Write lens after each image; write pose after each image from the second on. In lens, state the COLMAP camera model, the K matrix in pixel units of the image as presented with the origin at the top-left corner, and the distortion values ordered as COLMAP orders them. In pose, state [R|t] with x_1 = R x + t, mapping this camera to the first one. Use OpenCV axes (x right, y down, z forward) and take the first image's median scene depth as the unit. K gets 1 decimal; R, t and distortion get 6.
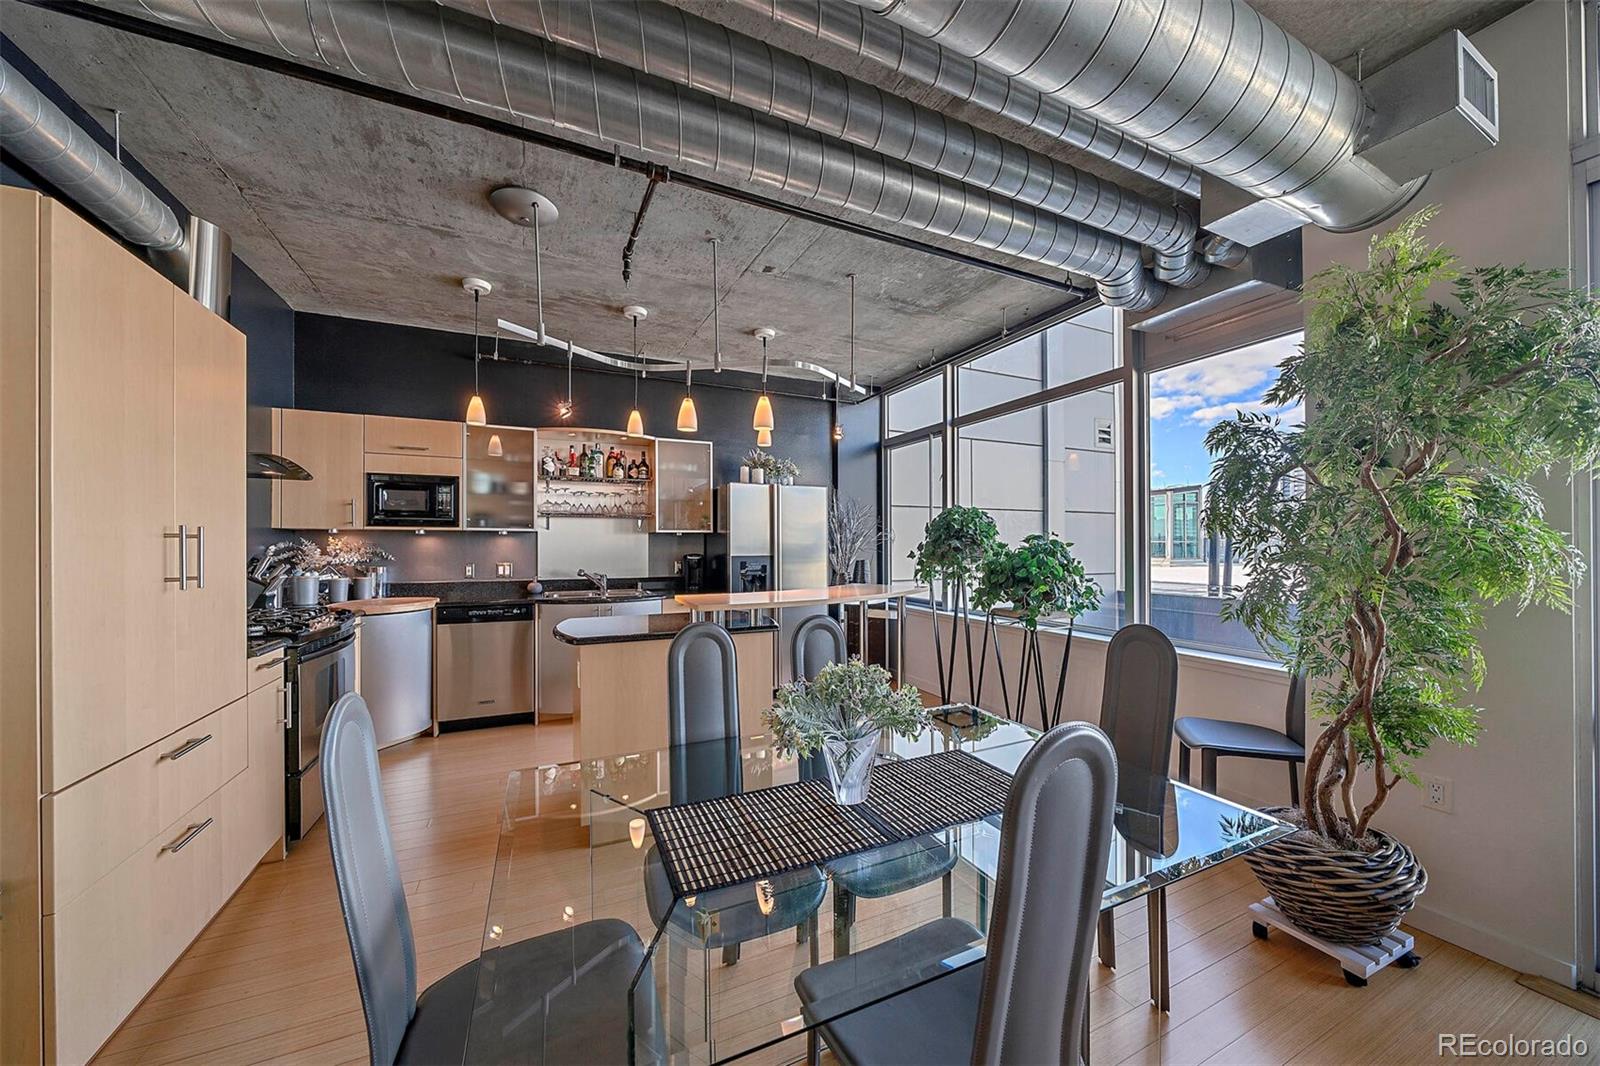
lens RADIAL K [[554.0, 0, 790.4], [0, 554.0, 543.9], [0, 0, 1]] dist [-0.008497, 0.000517]
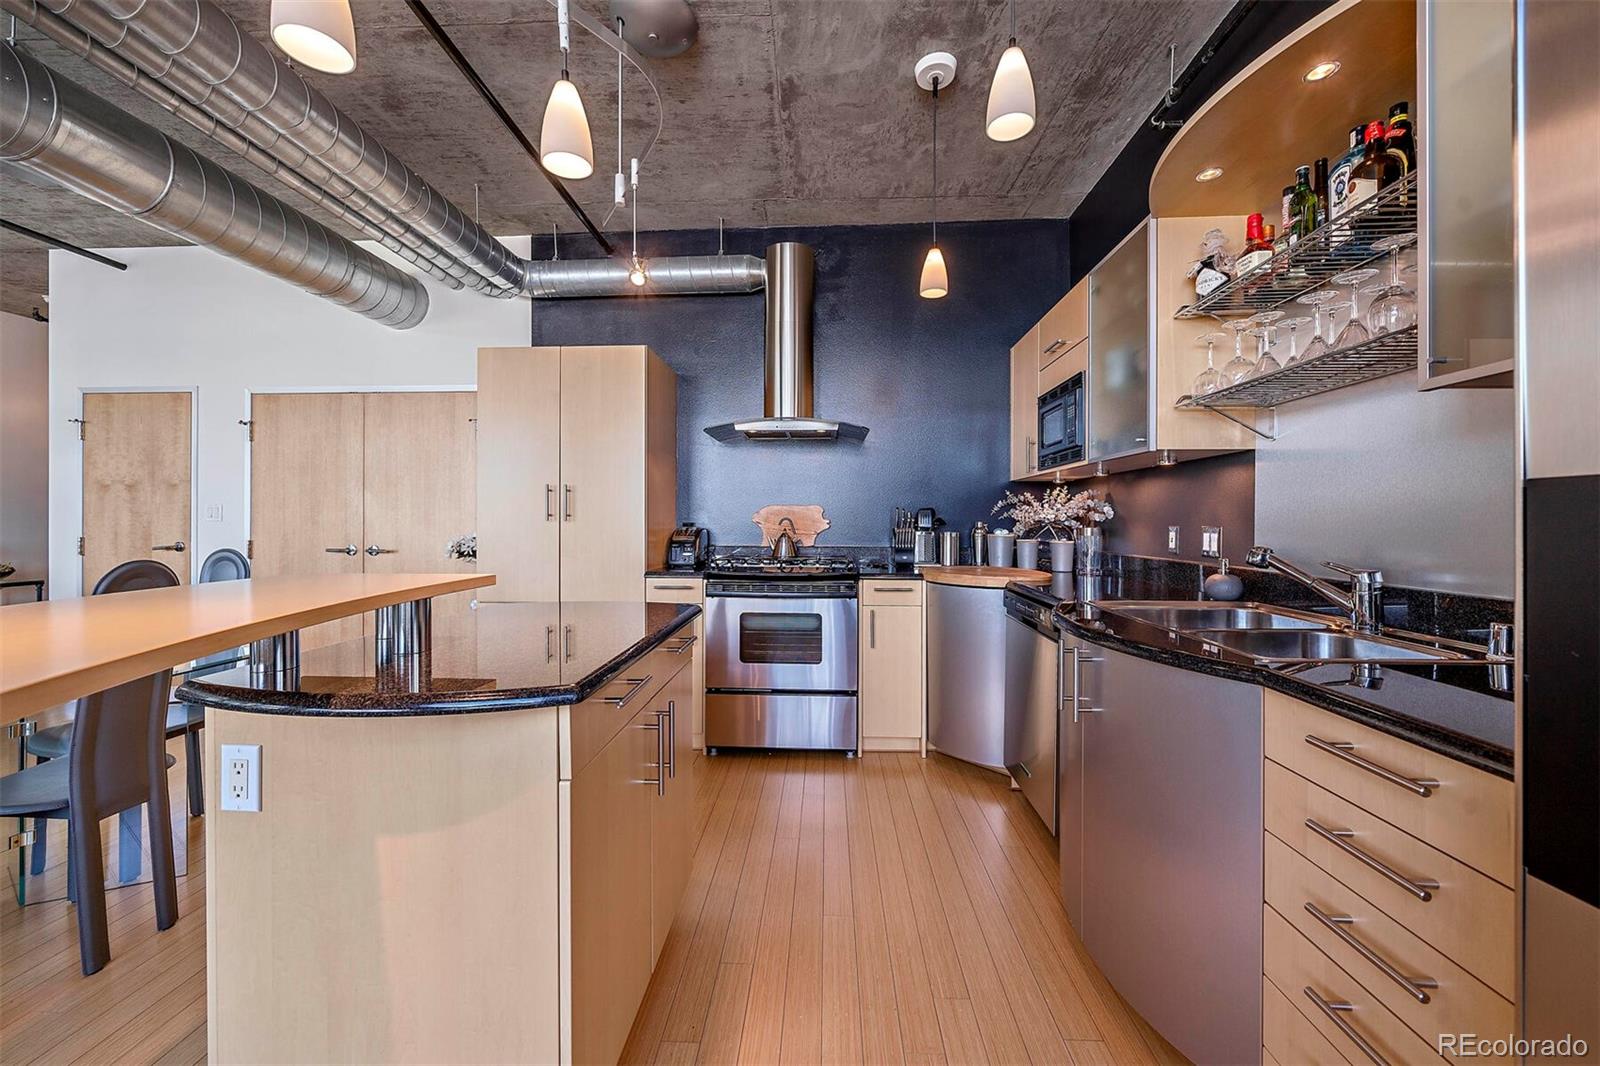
lens RADIAL K [[570.8, 0, 811.4], [0, 570.8, 519.0], [0, 0, 1]] dist [-0.019064, -0.000083]
pose [[-0.440639, -0.004775, -0.897672, 0.055976], [0.000553, 0.999984, -0.005590, 0.035309], [0.897684, -0.002960, -0.440630, 1.032216]]
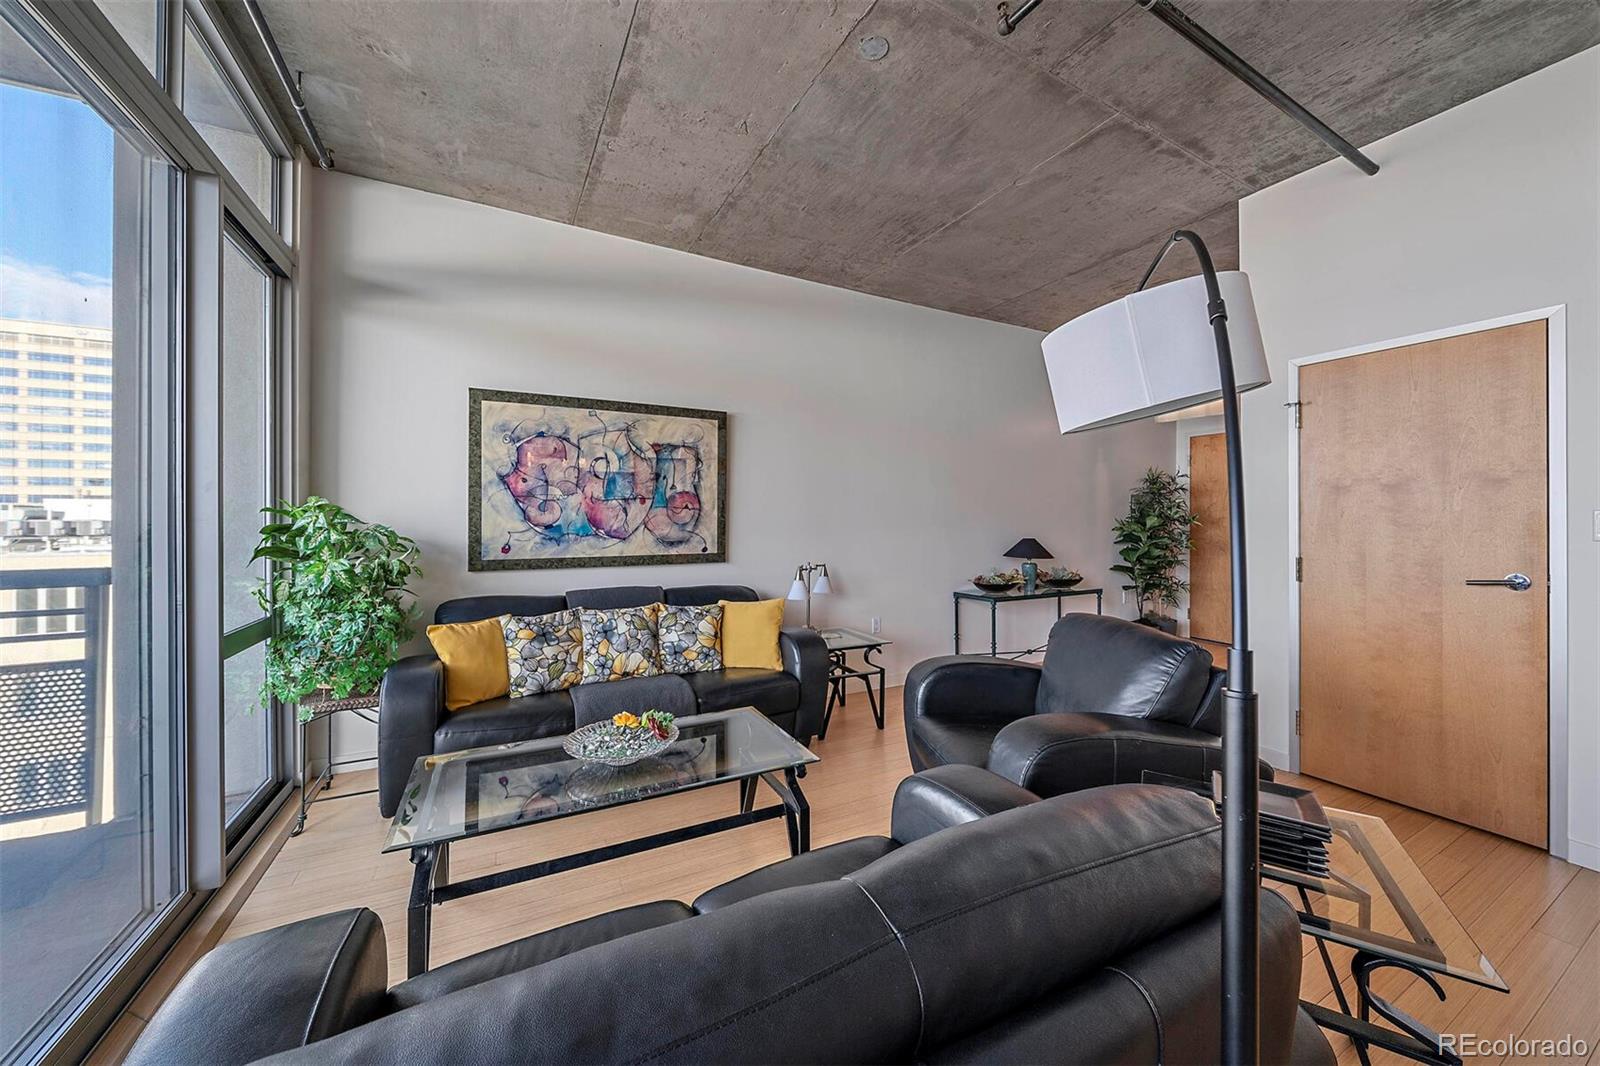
lens RADIAL K [[554.0, 0, 796.3], [0, 554.0, 518.2], [0, 0, 1]] dist [-0.008497, 0.000517]
pose [[-0.999071, 0.003529, -0.042943, 0.422387], [0.003957, 0.999943, -0.009881, 0.014624], [0.042906, -0.010041, -0.999029, 0.197311]]
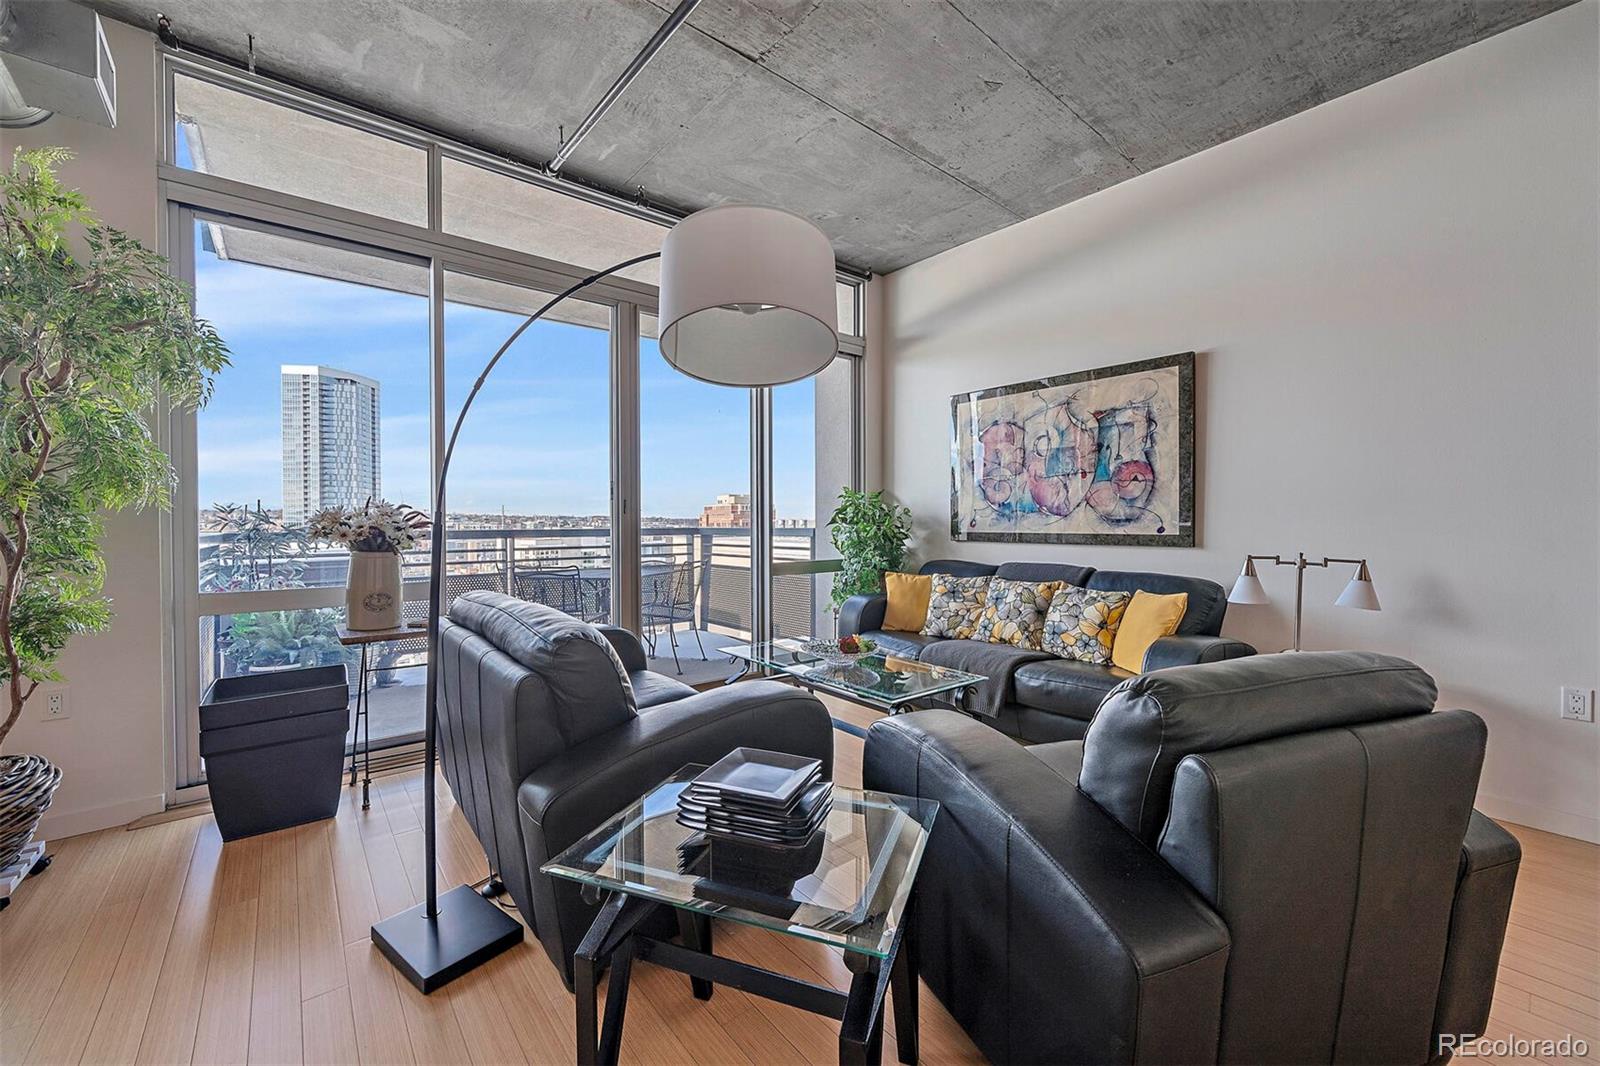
lens RADIAL K [[627.8, 0, 792.0], [0, 627.8, 529.9], [0, 0, 1]] dist [-0.001437, -0.001174]
pose [[-0.243036, -0.009038, 0.969975, -0.152918], [-0.002277, 0.999959, 0.008747, 0.049987], [-0.970015, -0.000082, -0.243046, -0.038851]]
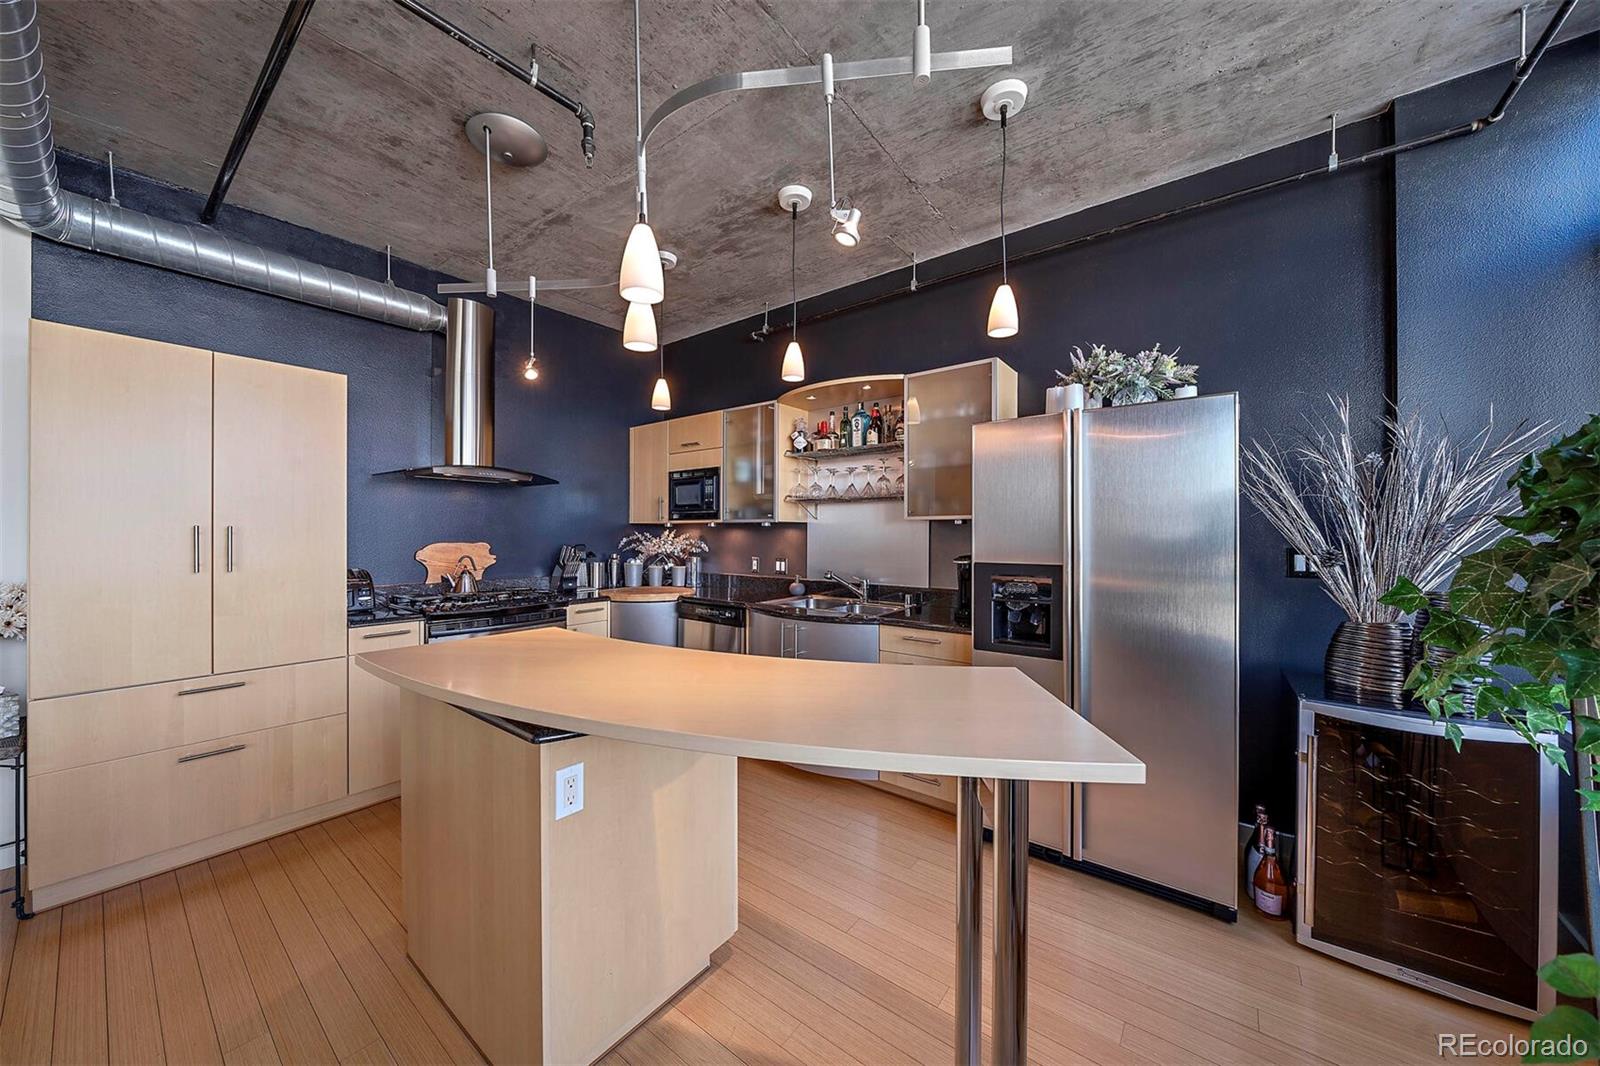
lens RADIAL K [[554.0, 0, 790.2], [0, 554.0, 531.9], [0, 0, 1]] dist [-0.008497, 0.000517]
pose [[0.464091, -0.001018, -0.885787, 0.318024], [-0.000256, 0.999999, -0.001284, -0.007292], [0.885787, 0.000823, 0.464091, 0.679041]]
